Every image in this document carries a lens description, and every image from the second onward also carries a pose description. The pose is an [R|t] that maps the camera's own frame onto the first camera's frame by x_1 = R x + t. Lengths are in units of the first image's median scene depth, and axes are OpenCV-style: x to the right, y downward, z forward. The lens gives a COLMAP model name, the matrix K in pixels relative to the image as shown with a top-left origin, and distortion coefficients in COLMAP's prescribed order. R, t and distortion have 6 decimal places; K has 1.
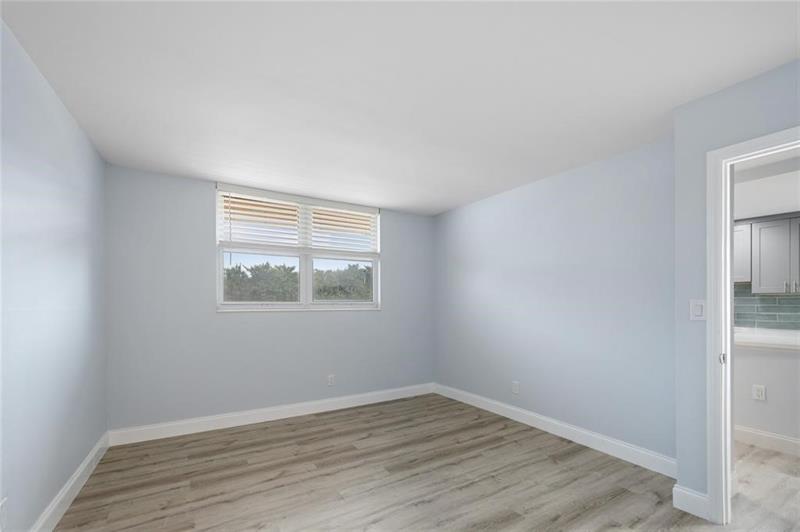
lens RADIAL K [[357.4, 0, 399.4], [0, 357.4, 290.4], [0, 0, 1]] dist [0.000558, -0.000203]
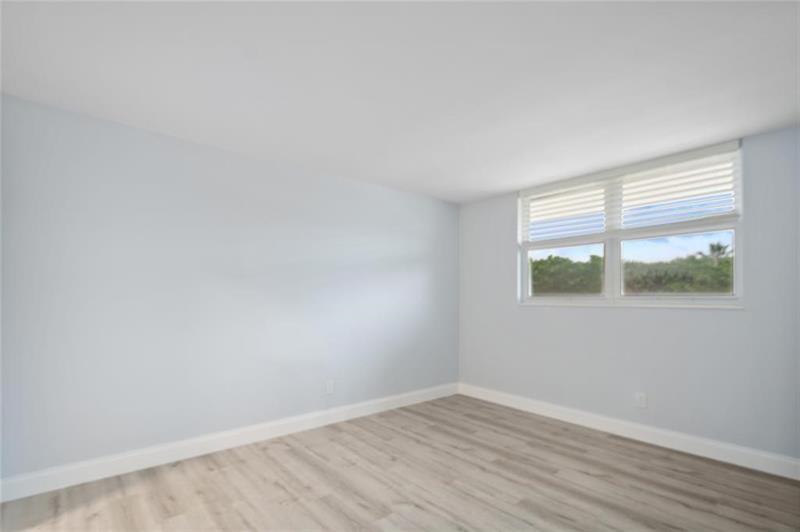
lens RADIAL K [[357.4, 0, 399.4], [0, 357.4, 290.4], [0, 0, 1]] dist [0.000558, -0.000203]
pose [[0.201603, -0.011126, -0.979404, 0.552754], [0.023404, 0.999705, -0.006539, 0.016066], [0.979188, -0.021603, 0.201803, 0.441668]]
